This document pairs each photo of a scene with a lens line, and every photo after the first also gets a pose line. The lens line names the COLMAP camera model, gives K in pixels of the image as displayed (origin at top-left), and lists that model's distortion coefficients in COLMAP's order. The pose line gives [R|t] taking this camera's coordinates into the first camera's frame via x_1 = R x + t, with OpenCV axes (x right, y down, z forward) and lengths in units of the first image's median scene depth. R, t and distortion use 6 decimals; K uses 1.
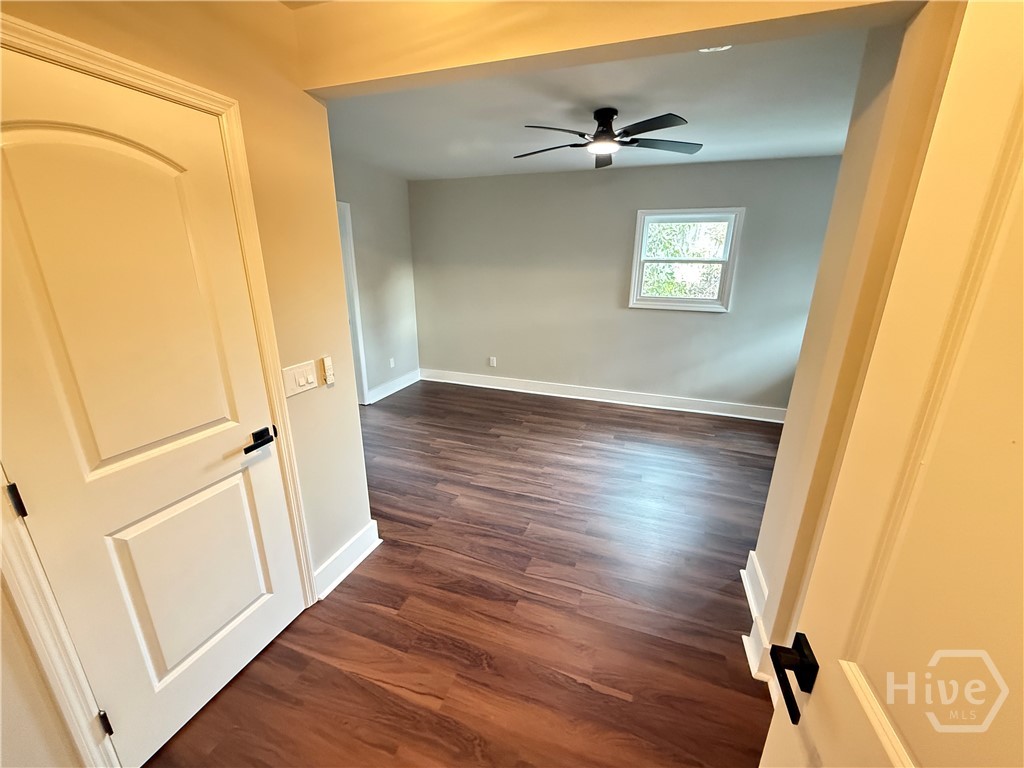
lens RADIAL K [[408.5, 0, 510.2], [0, 408.5, 381.4], [0, 0, 1]] dist [-0.001693, -0.000197]
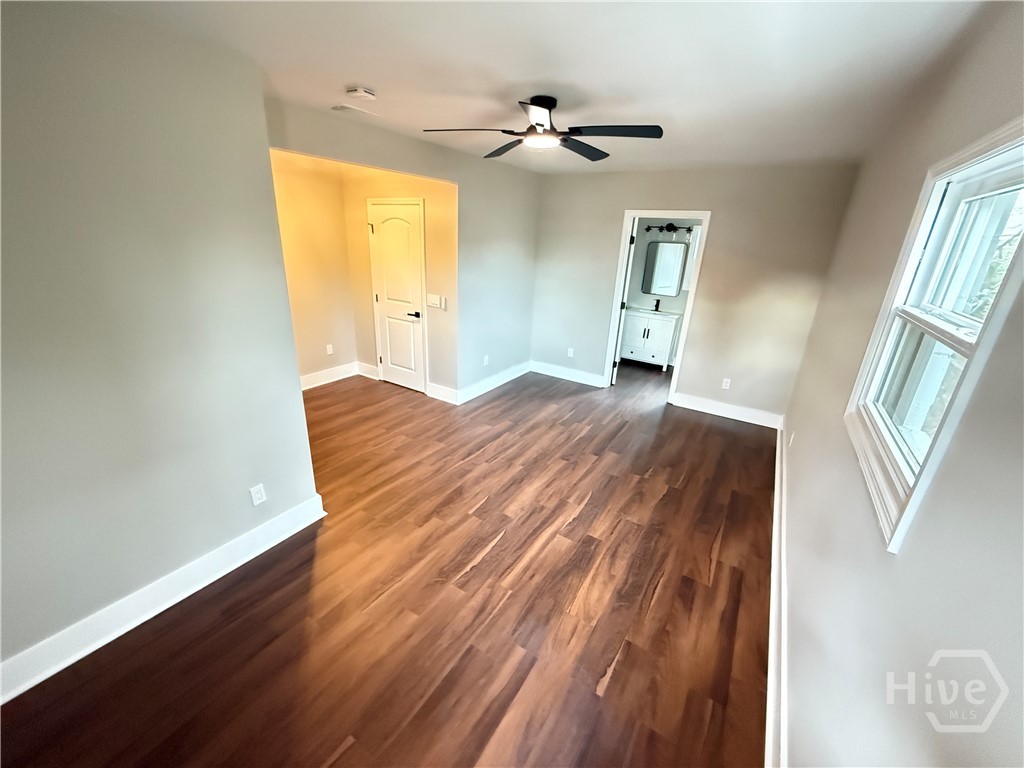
lens RADIAL K [[408.5, 0, 514.8], [0, 408.5, 382.6], [0, 0, 1]] dist [-0.001693, -0.000197]
pose [[-0.194373, 0.322778, -0.926301, 0.950448], [-0.333937, 0.866134, 0.371885, -0.342778], [0.922337, 0.381610, -0.060566, 0.936065]]
